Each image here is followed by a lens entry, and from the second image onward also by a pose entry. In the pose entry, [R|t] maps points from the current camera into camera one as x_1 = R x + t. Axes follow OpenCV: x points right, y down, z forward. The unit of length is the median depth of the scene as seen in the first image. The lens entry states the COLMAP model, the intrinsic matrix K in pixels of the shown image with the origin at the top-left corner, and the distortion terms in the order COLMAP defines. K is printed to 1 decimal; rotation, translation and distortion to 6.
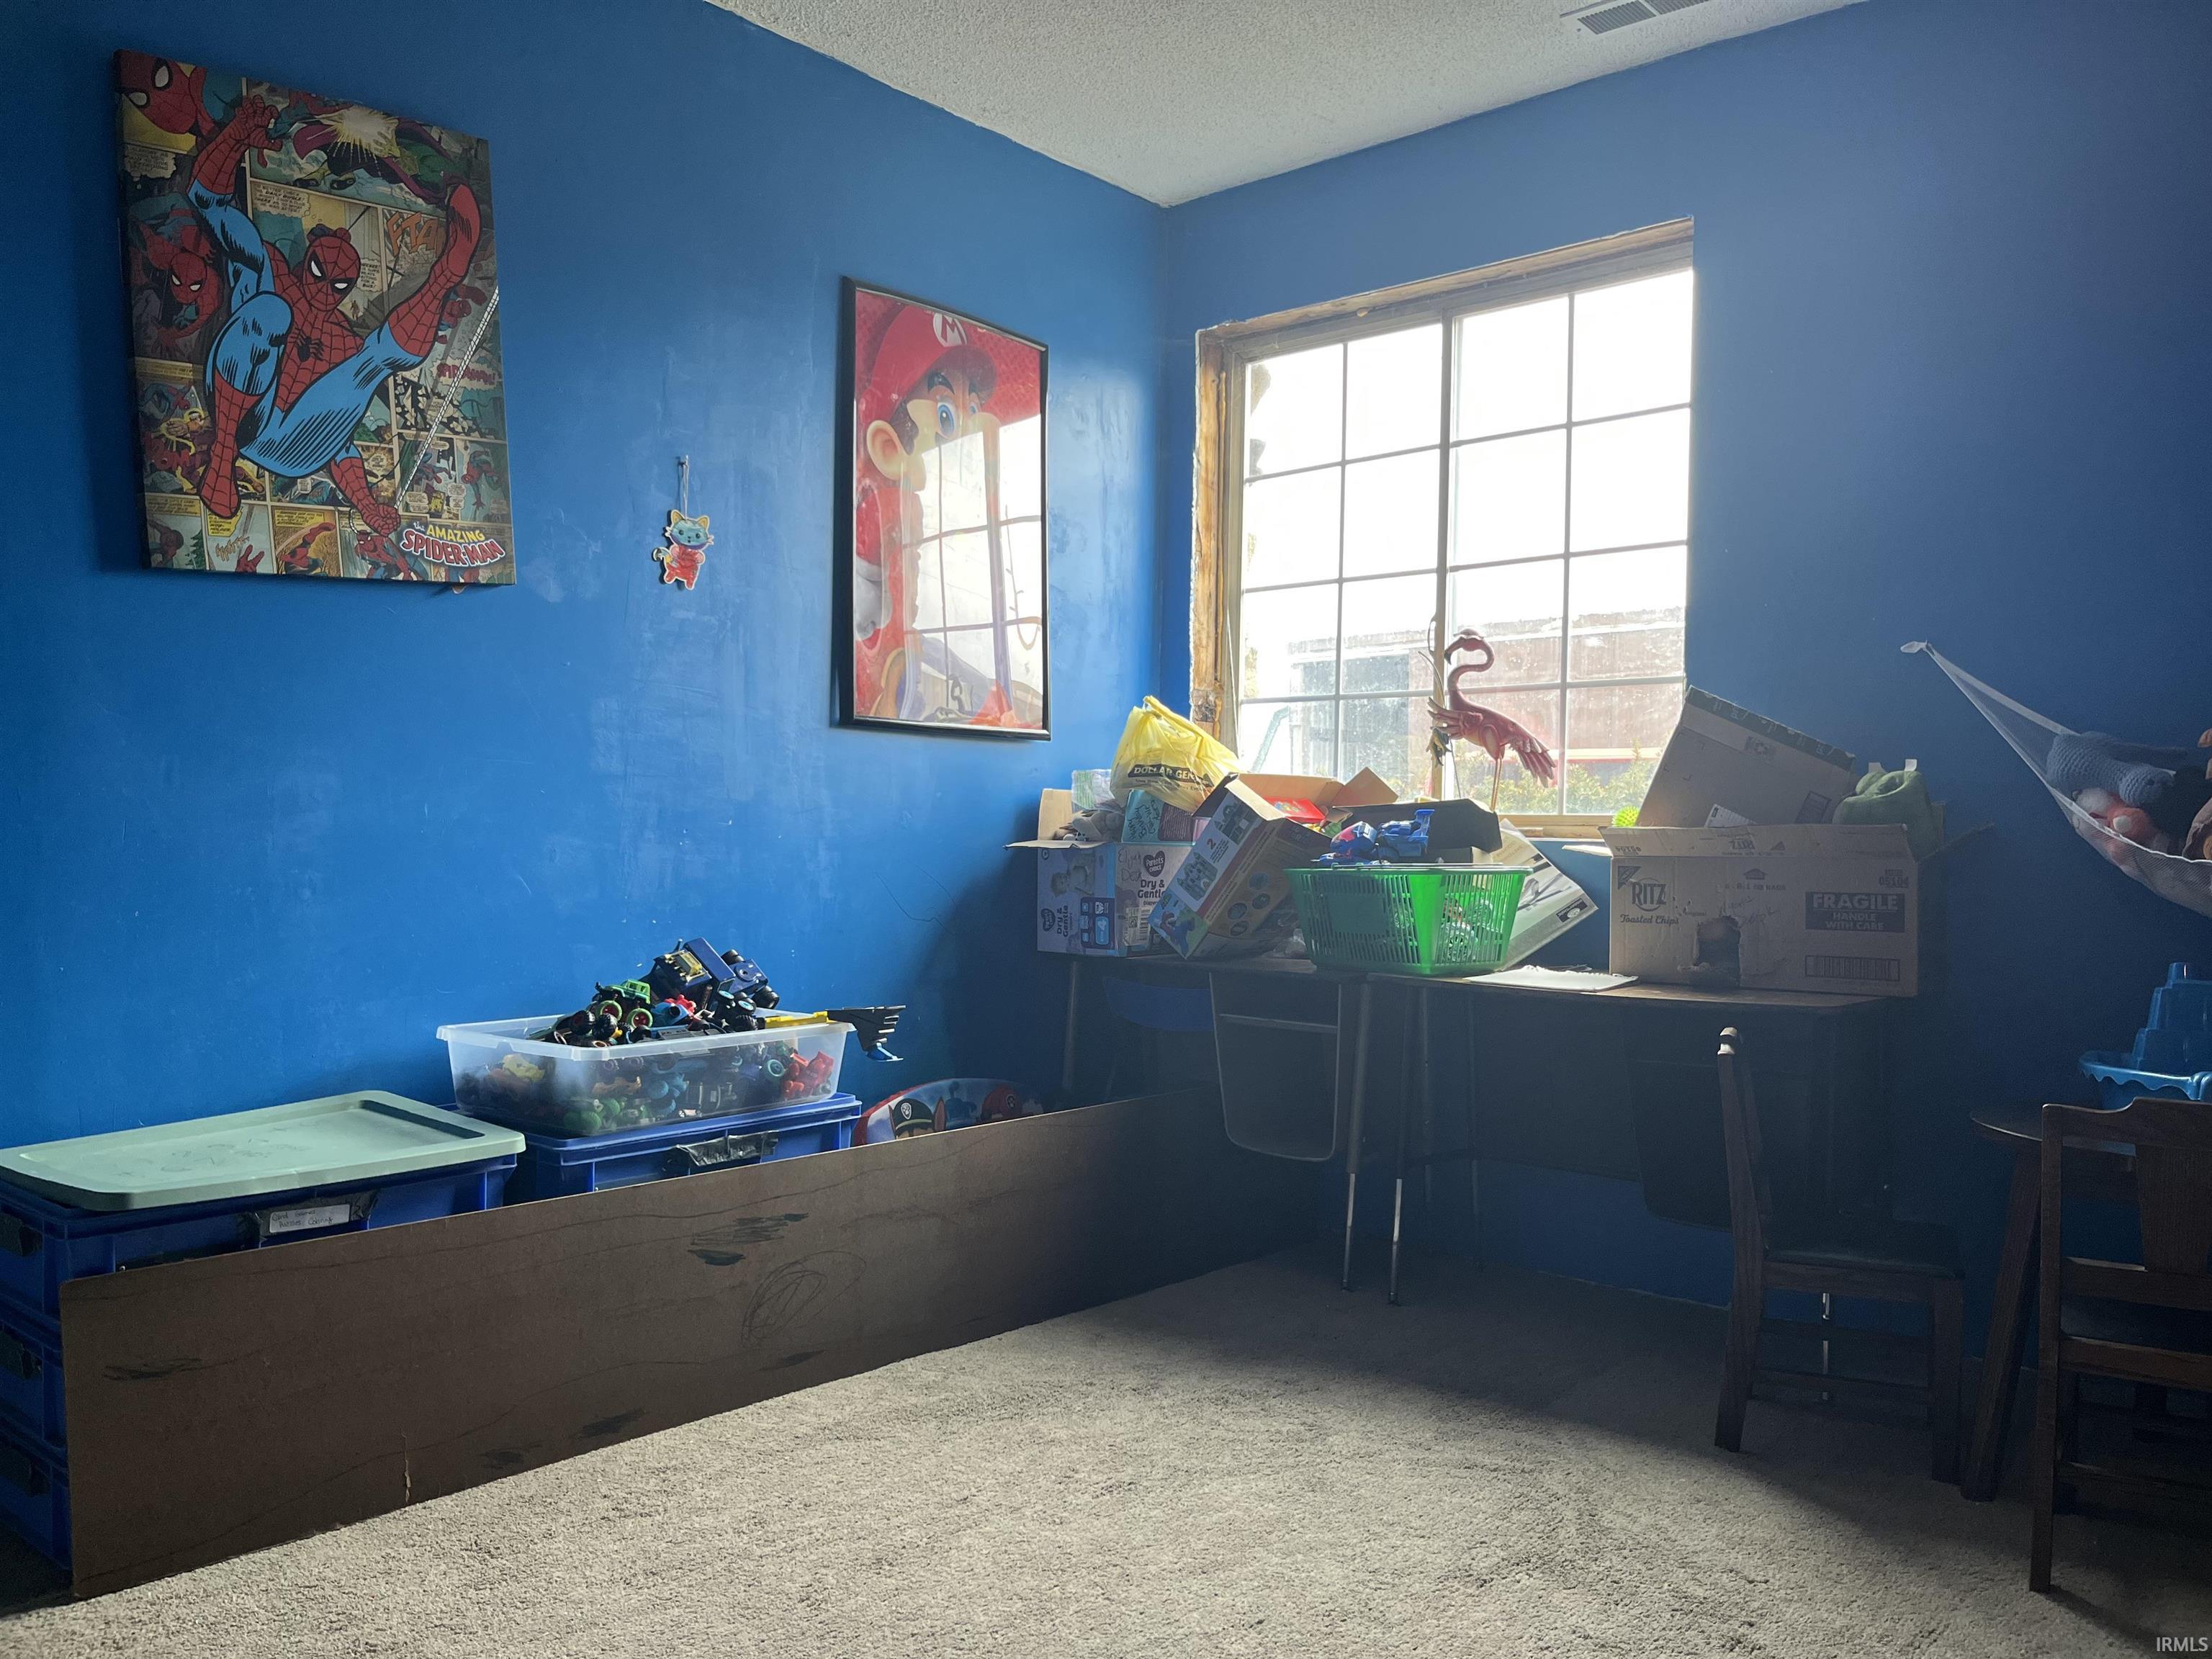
lens RADIAL K [[1644.2, 0, 1090.1], [0, 1644.2, 823.2], [0, 0, 1]] dist [0.039599, -0.067613]
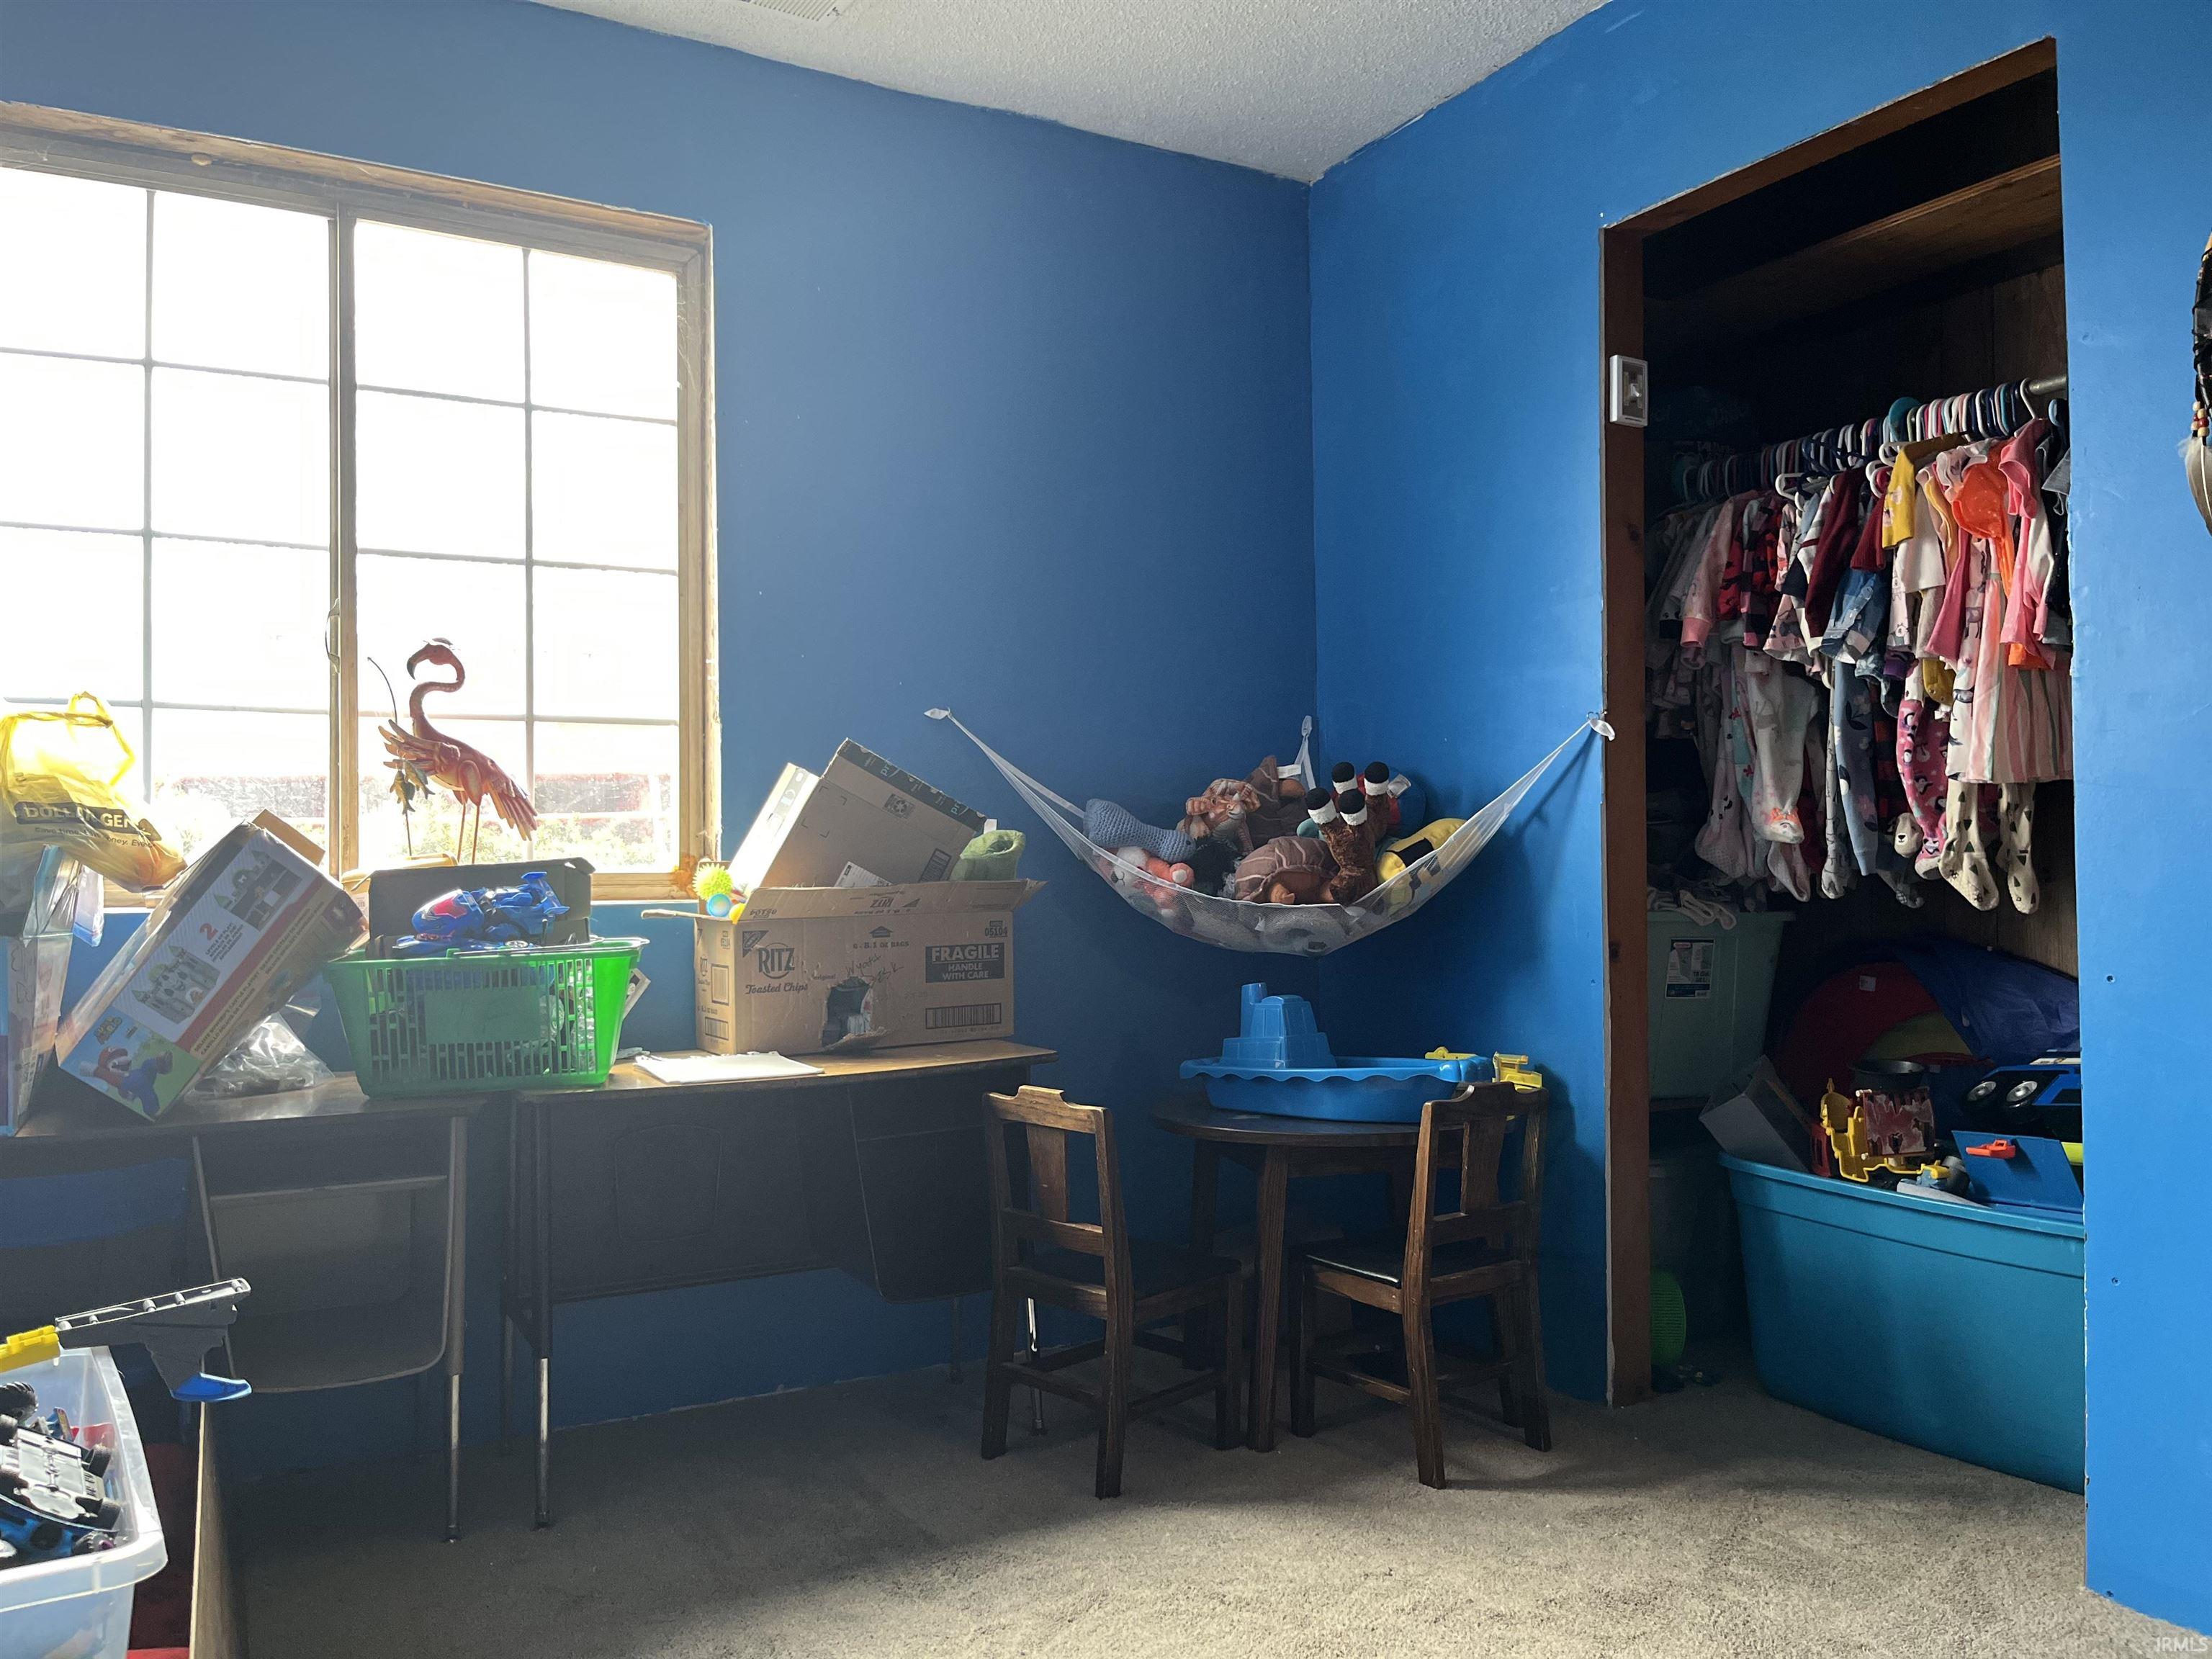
lens RADIAL K [[1644.2, 0, 1096.5], [0, 1644.2, 835.3], [0, 0, 1]] dist [0.039599, -0.067613]
pose [[0.351903, -0.000543, 0.936036, -0.452958], [0.009061, 0.999955, -0.002826, -0.022168], [-0.935992, 0.009476, 0.351893, 0.508585]]
